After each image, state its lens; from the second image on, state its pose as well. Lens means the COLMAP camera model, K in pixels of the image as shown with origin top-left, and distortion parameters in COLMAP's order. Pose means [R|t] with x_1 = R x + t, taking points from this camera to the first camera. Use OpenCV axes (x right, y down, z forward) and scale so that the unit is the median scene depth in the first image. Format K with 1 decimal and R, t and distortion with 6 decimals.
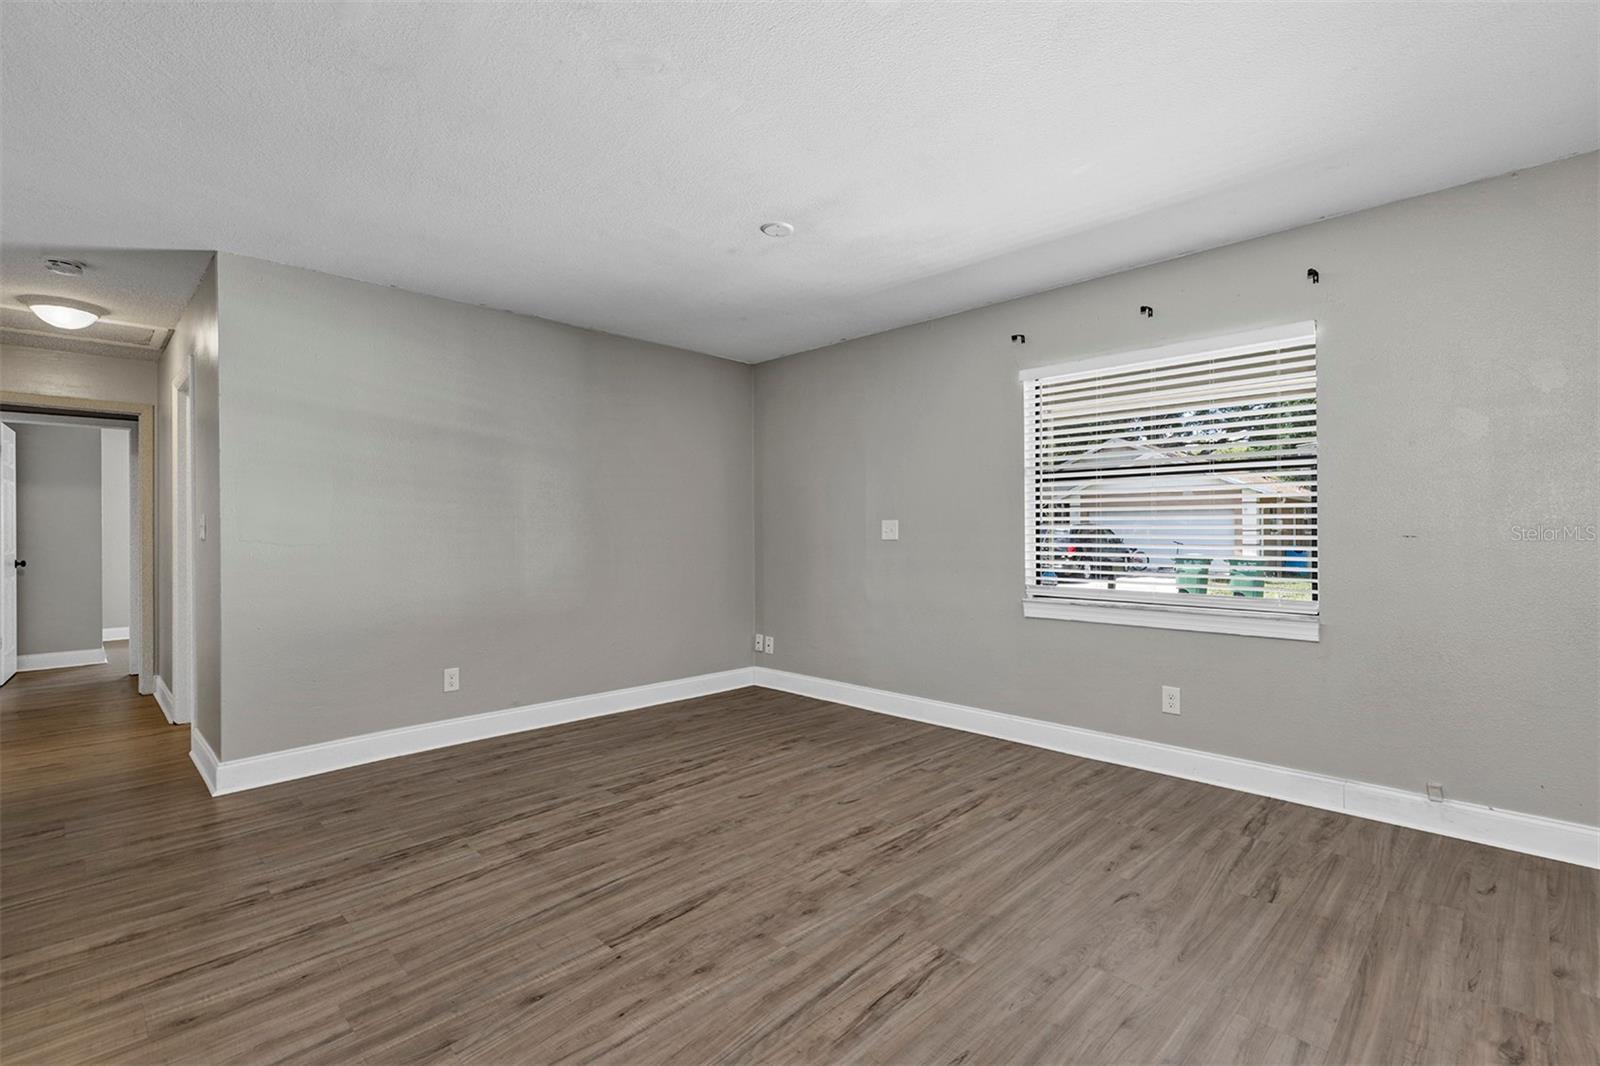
lens RADIAL K [[742.2, 0, 788.4], [0, 742.2, 534.8], [0, 0, 1]] dist [0.007159, 0.000847]
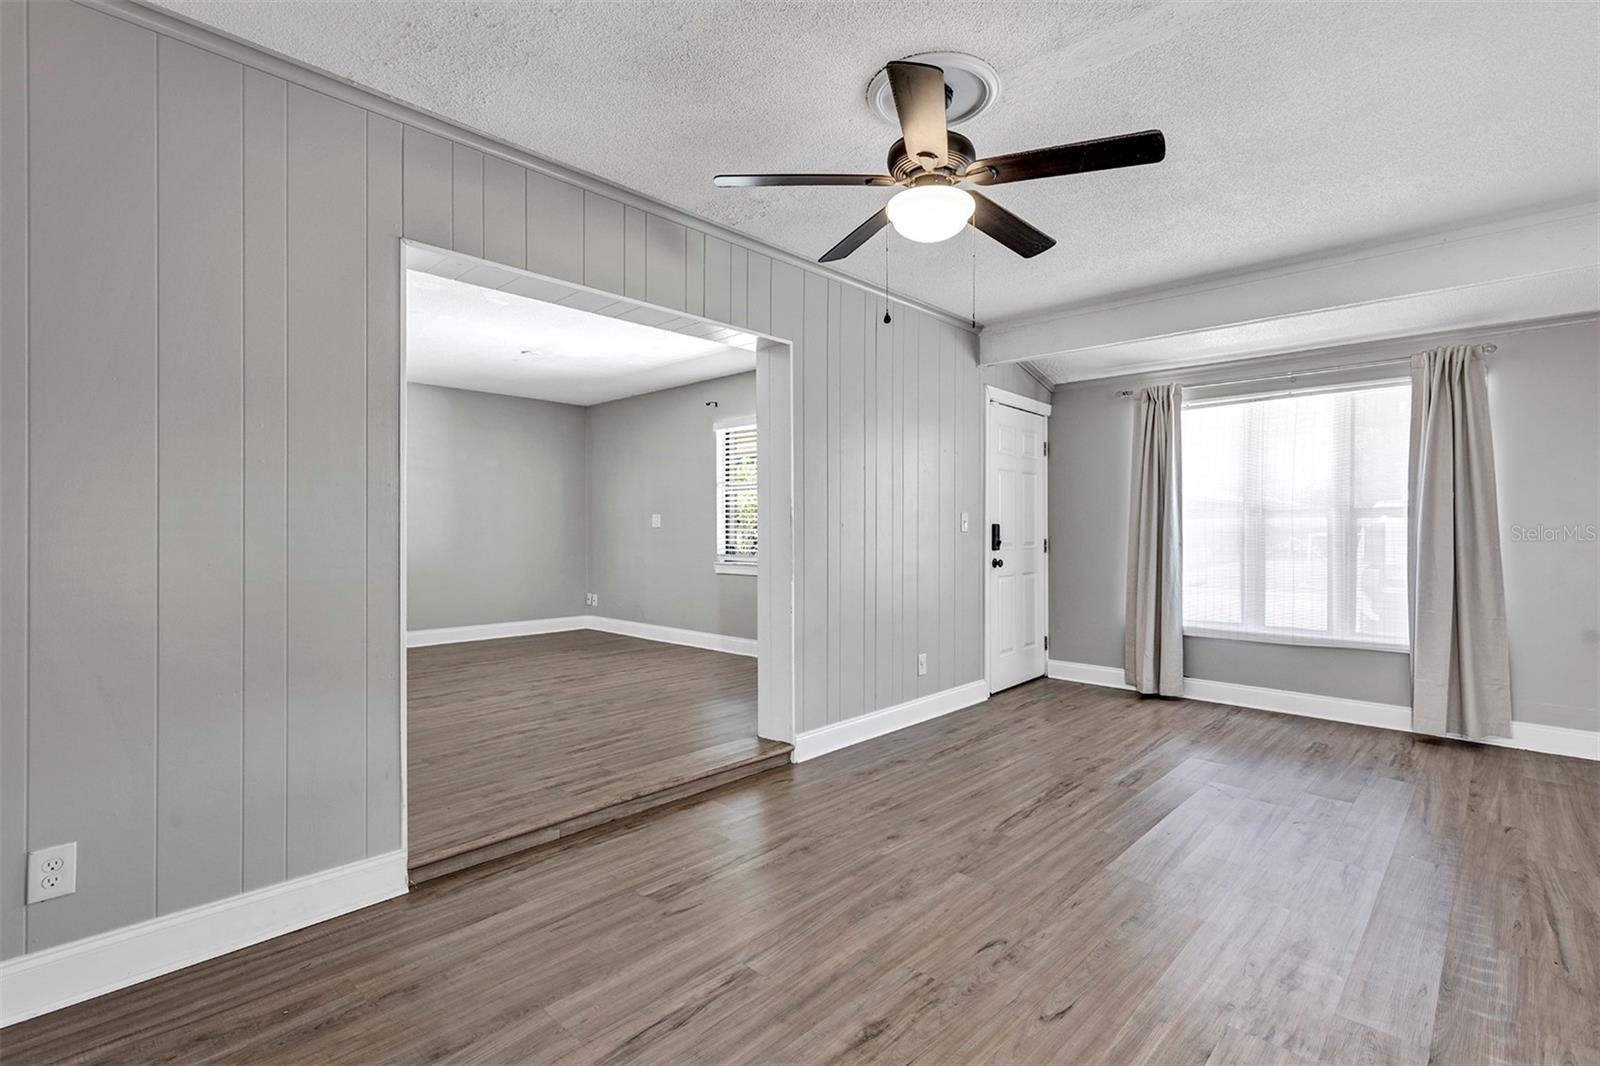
lens RADIAL K [[743.6, 0, 811.1], [0, 743.6, 524.8], [0, 0, 1]] dist [0.014322, 0.000268]
pose [[0.998677, 0.012797, 0.049808, 0.596667], [-0.011983, 0.999790, -0.016611, 0.037688], [-0.050010, 0.015992, 0.998621, -0.878871]]
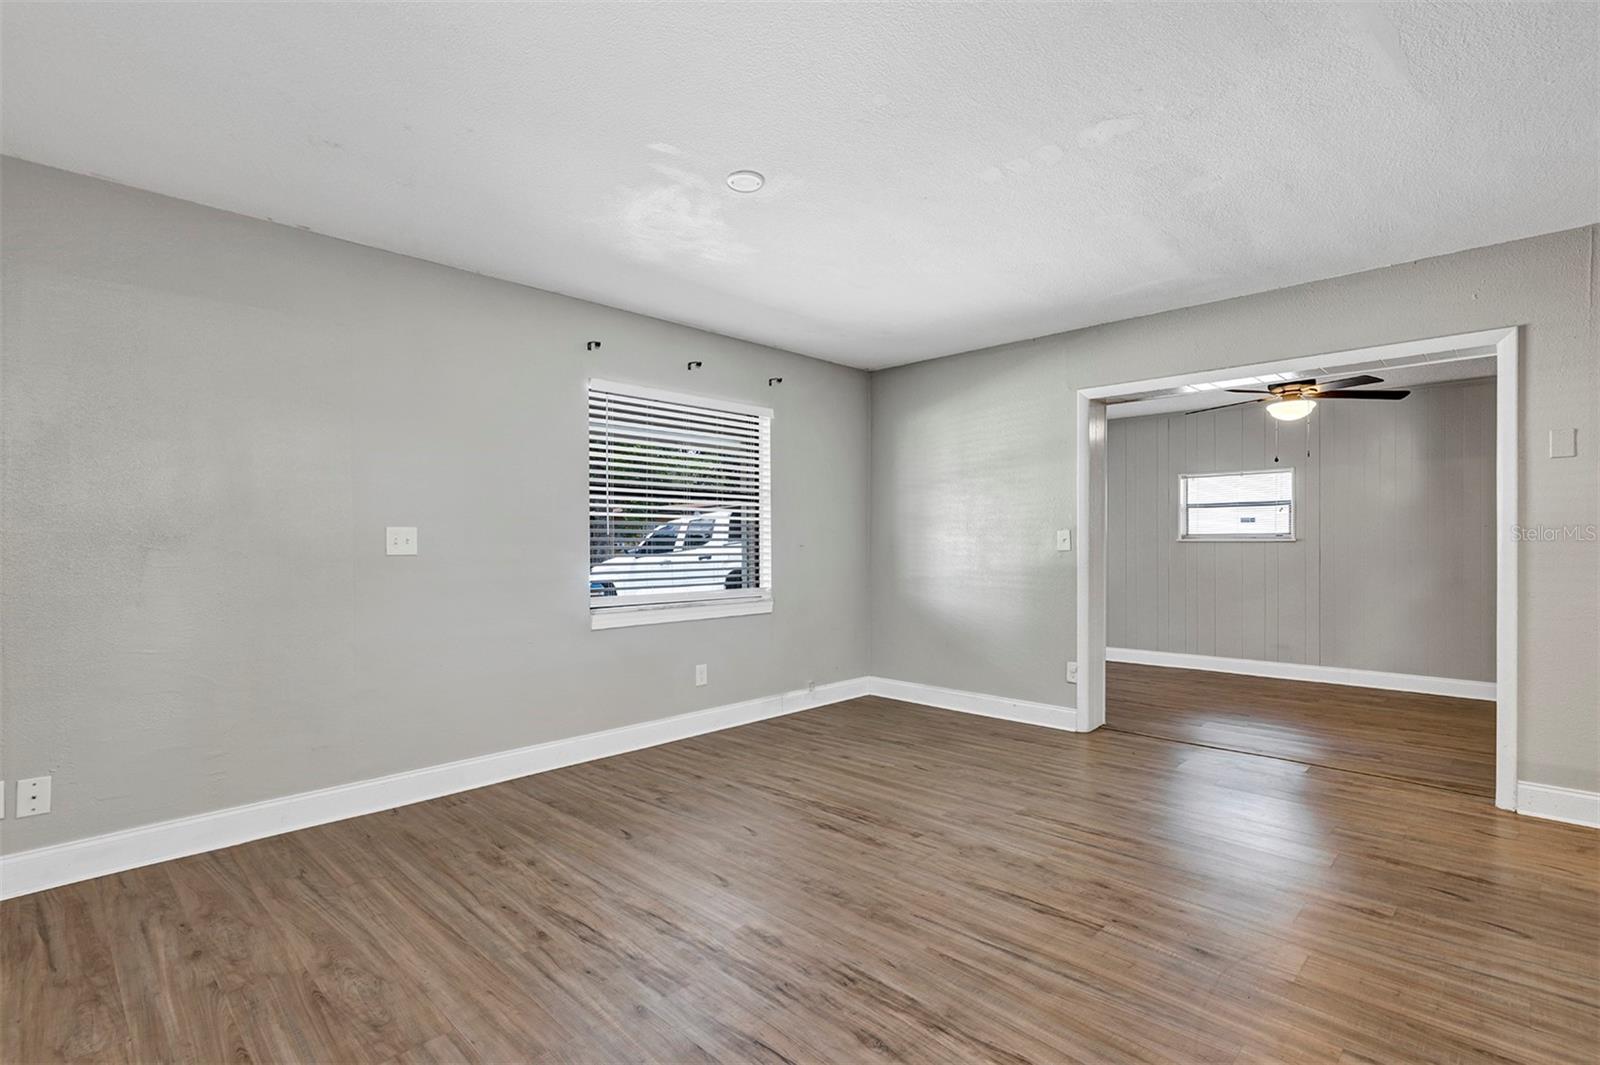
lens RADIAL K [[742.2, 0, 811.5], [0, 742.2, 538.4], [0, 0, 1]] dist [0.007159, 0.000847]
pose [[-0.022364, 0.009783, 0.999702, -0.894810], [0.008990, 0.999914, -0.009584, 0.004367], [-0.999709, 0.008773, -0.022450, 0.990549]]
